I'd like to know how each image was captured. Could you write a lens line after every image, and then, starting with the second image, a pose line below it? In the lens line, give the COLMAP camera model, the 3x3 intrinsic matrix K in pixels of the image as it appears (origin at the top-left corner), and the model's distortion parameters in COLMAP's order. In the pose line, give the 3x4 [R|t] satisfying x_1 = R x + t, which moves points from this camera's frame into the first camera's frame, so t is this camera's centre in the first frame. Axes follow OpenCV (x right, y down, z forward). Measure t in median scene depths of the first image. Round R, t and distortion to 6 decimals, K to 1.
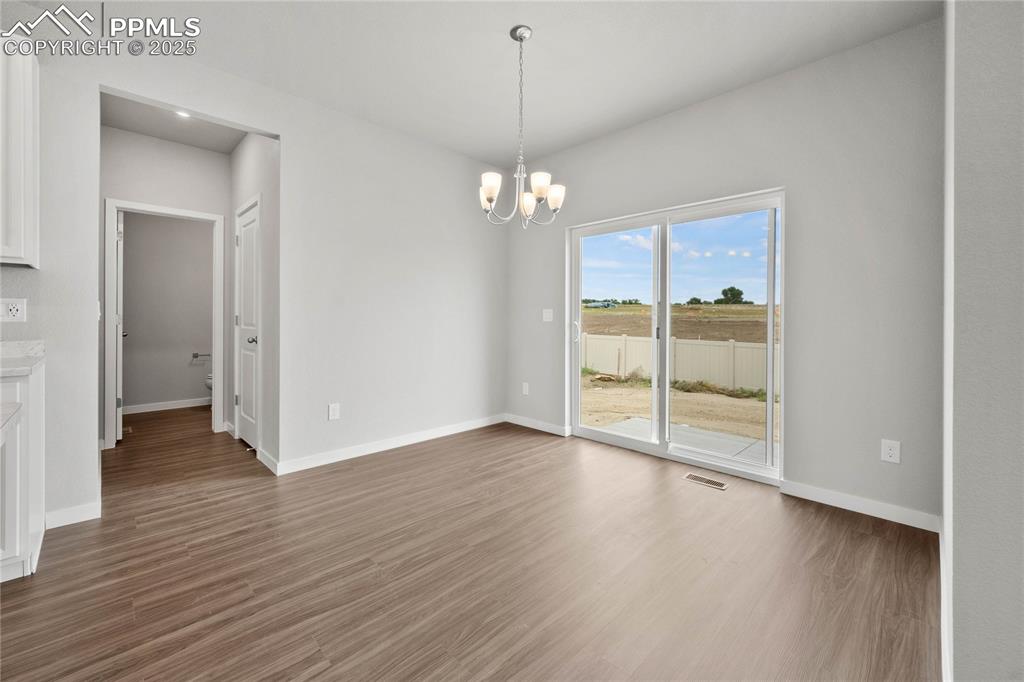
lens RADIAL K [[414.4, 0, 511.1], [0, 414.4, 322.4], [0, 0, 1]] dist [-0.004978, 0.000308]
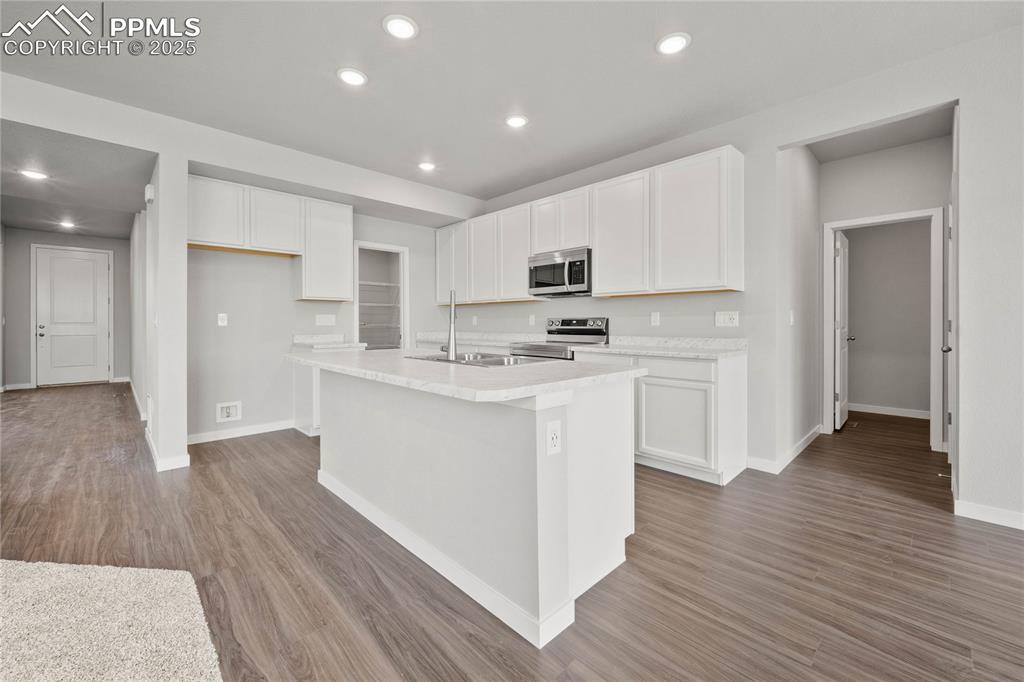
lens RADIAL K [[414.4, 0, 512.5], [0, 414.4, 325.4], [0, 0, 1]] dist [-0.004978, 0.000308]
pose [[-0.014359, -0.001131, -0.999896, 0.251092], [-0.008294, 0.999965, -0.001012, 0.002587], [0.999862, 0.008279, -0.014368, 0.121838]]
